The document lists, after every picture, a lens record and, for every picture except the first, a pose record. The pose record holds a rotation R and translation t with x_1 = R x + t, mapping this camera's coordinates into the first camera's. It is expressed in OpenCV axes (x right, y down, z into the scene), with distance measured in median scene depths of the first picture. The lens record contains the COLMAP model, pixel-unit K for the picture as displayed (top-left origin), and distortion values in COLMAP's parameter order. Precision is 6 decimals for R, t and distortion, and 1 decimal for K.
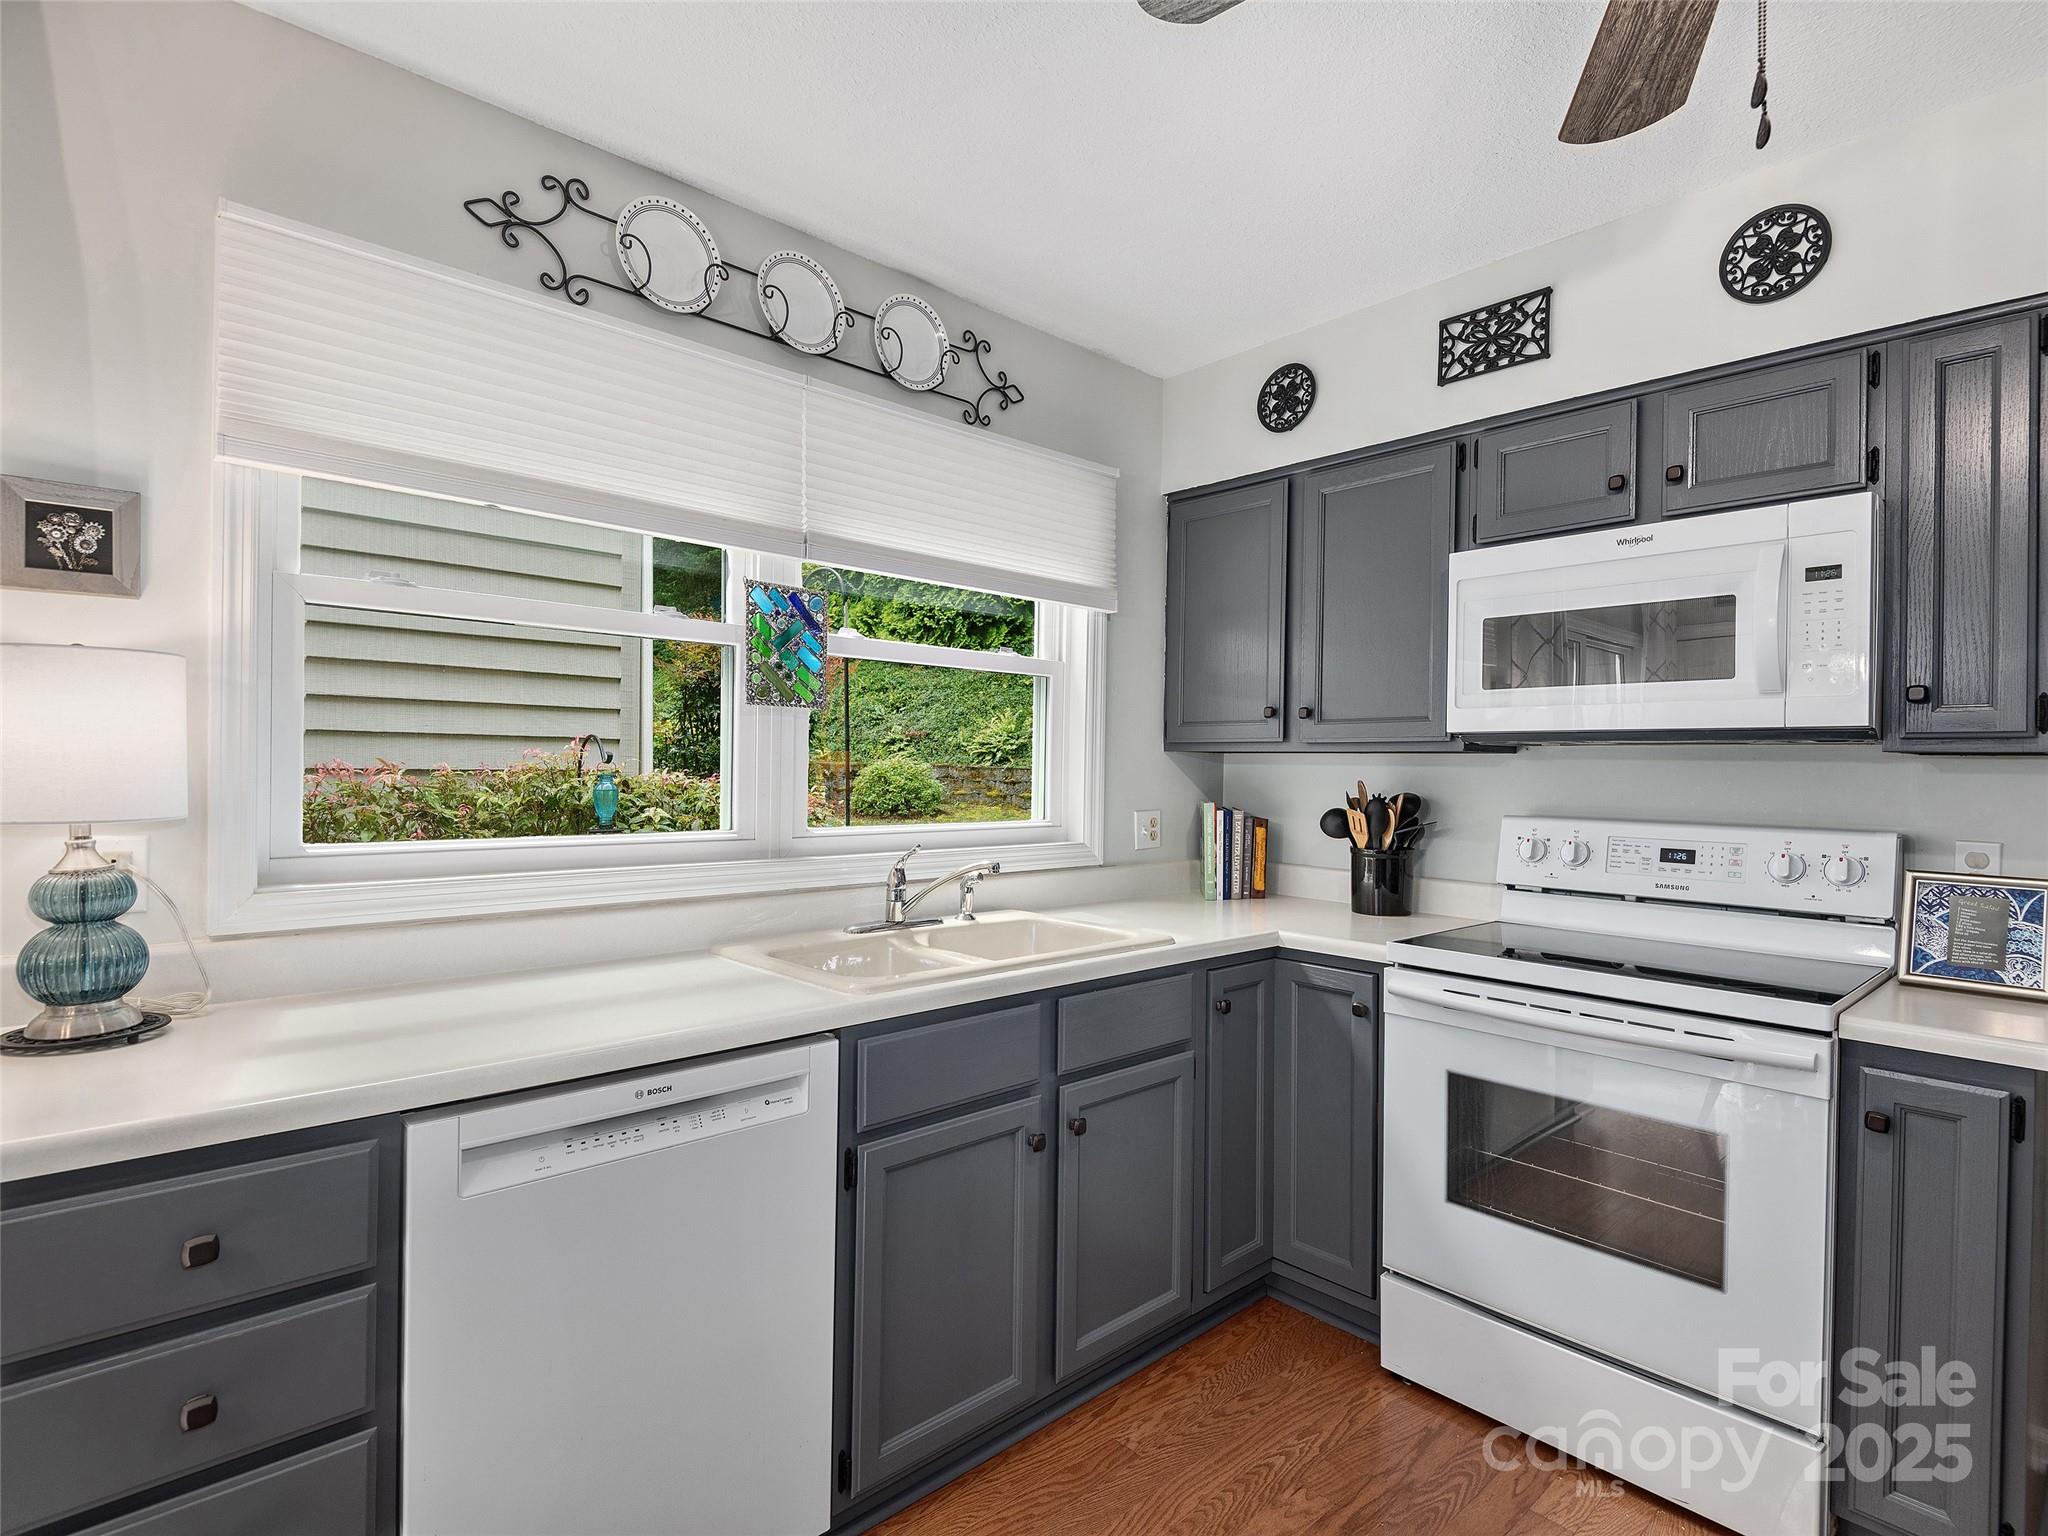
lens RADIAL K [[1043.7, 0, 1026.3], [0, 1043.7, 774.4], [0, 0, 1]] dist [0.022676, -0.005491]
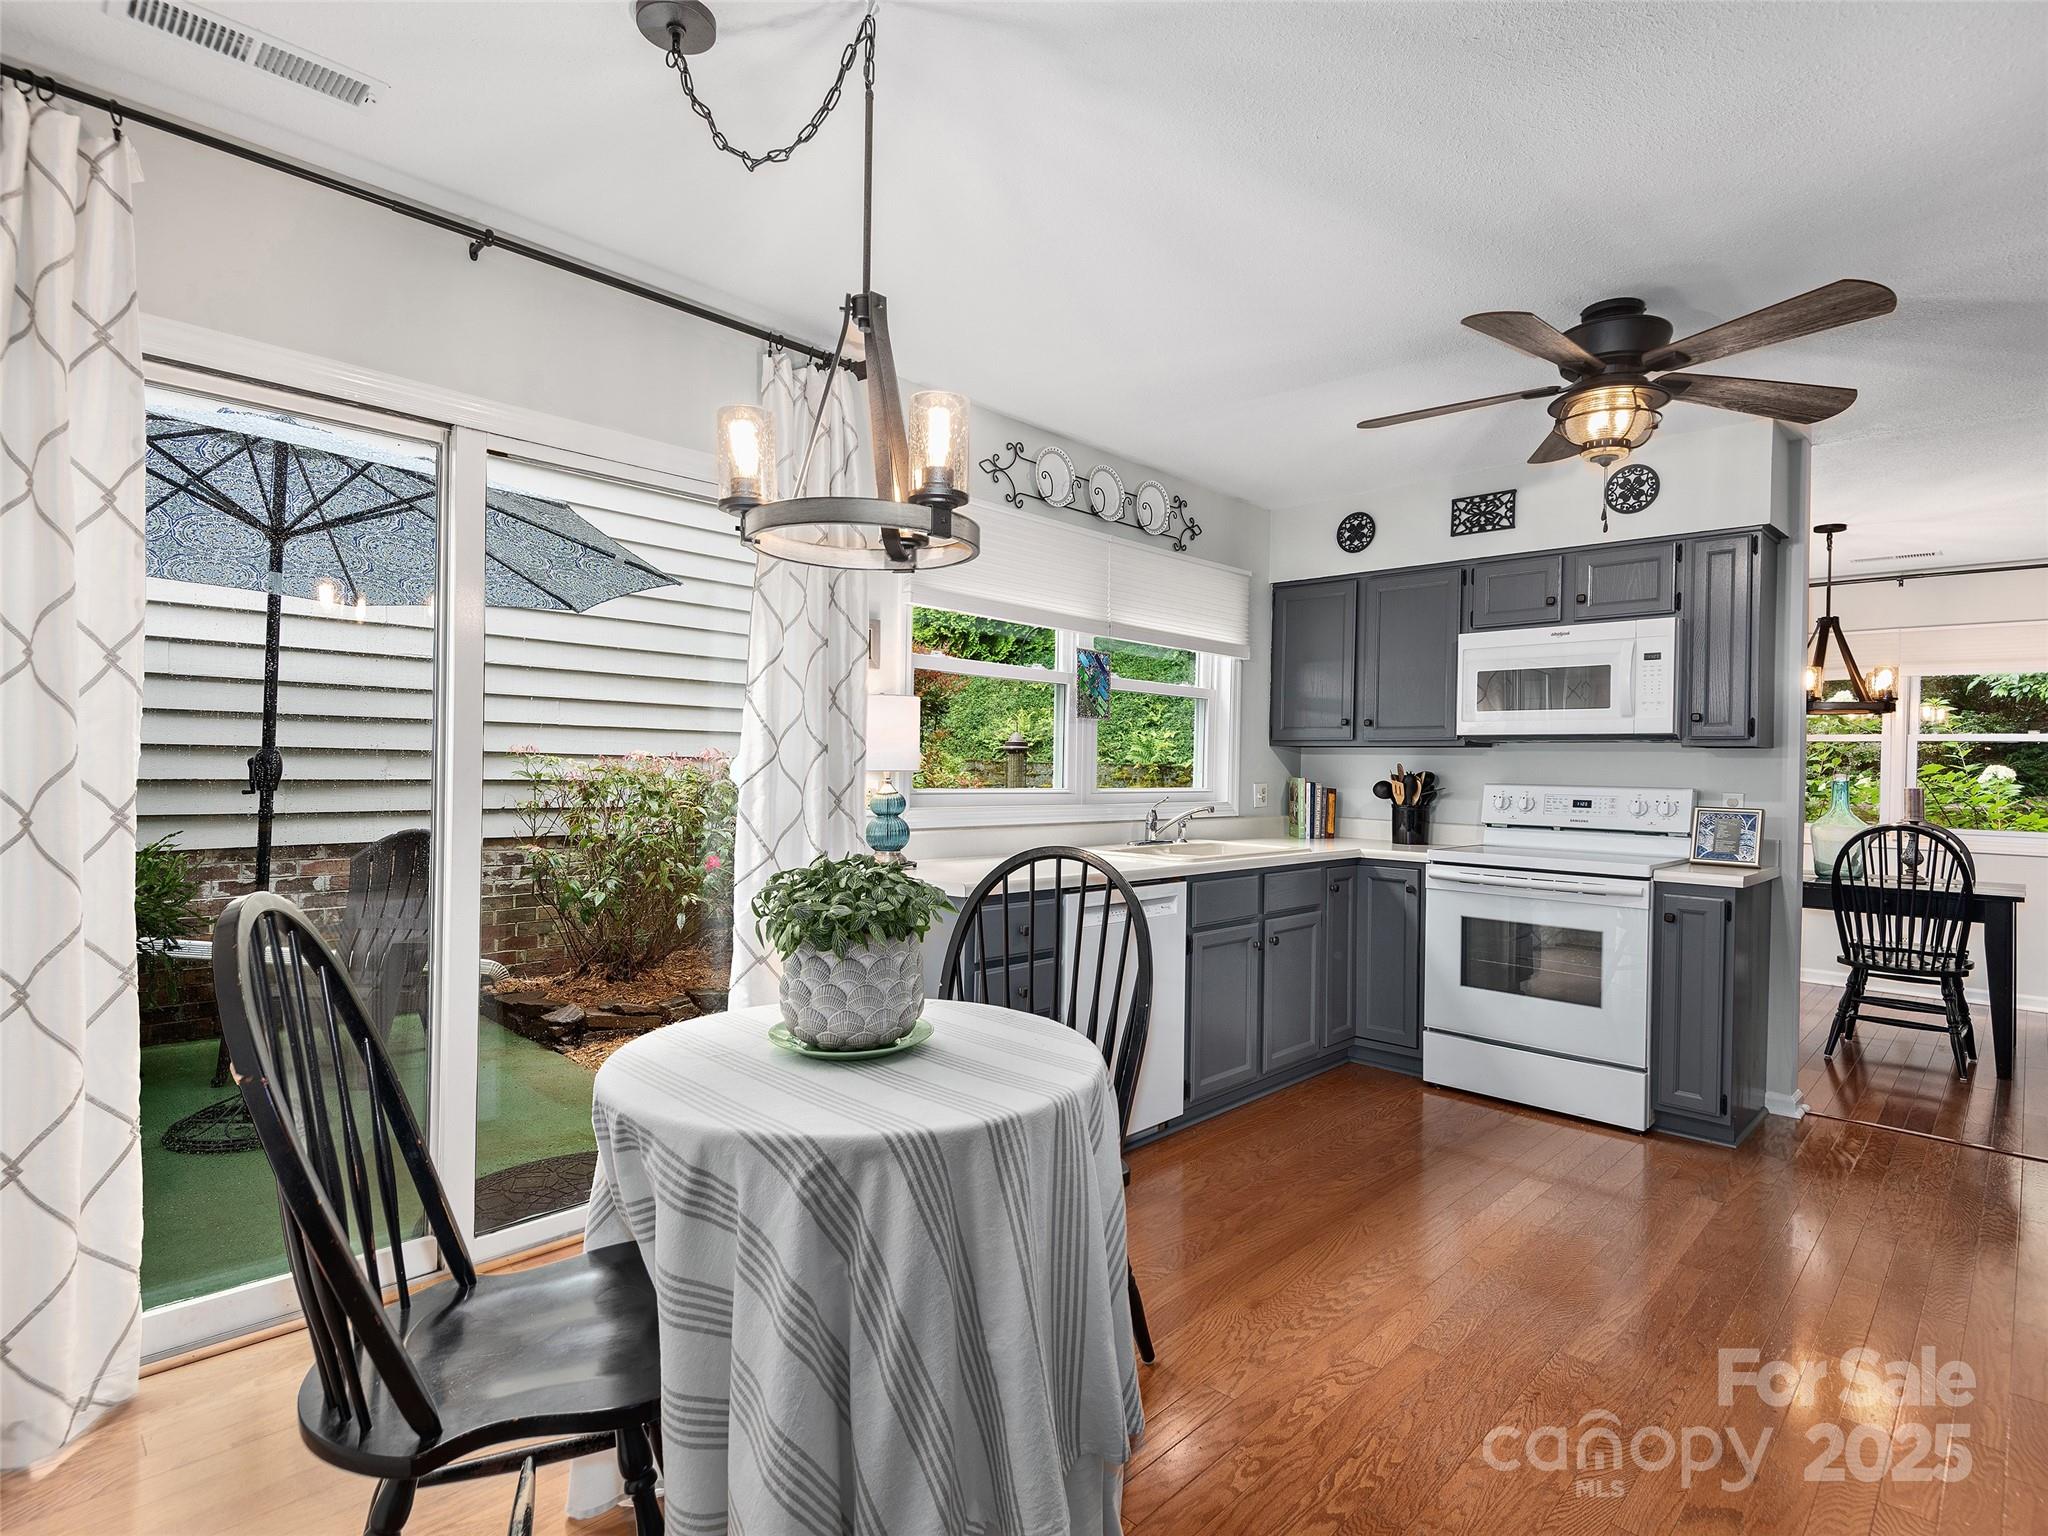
lens RADIAL K [[1069.9, 0, 1022.5], [0, 1069.9, 775.0], [0, 0, 1]] dist [0.046591, 0.002115]
pose [[0.997907, 0.003340, 0.064581, -0.463015], [-0.003410, 0.999994, 0.000988, 0.028859], [-0.064577, -0.001206, 0.997912, -0.798148]]
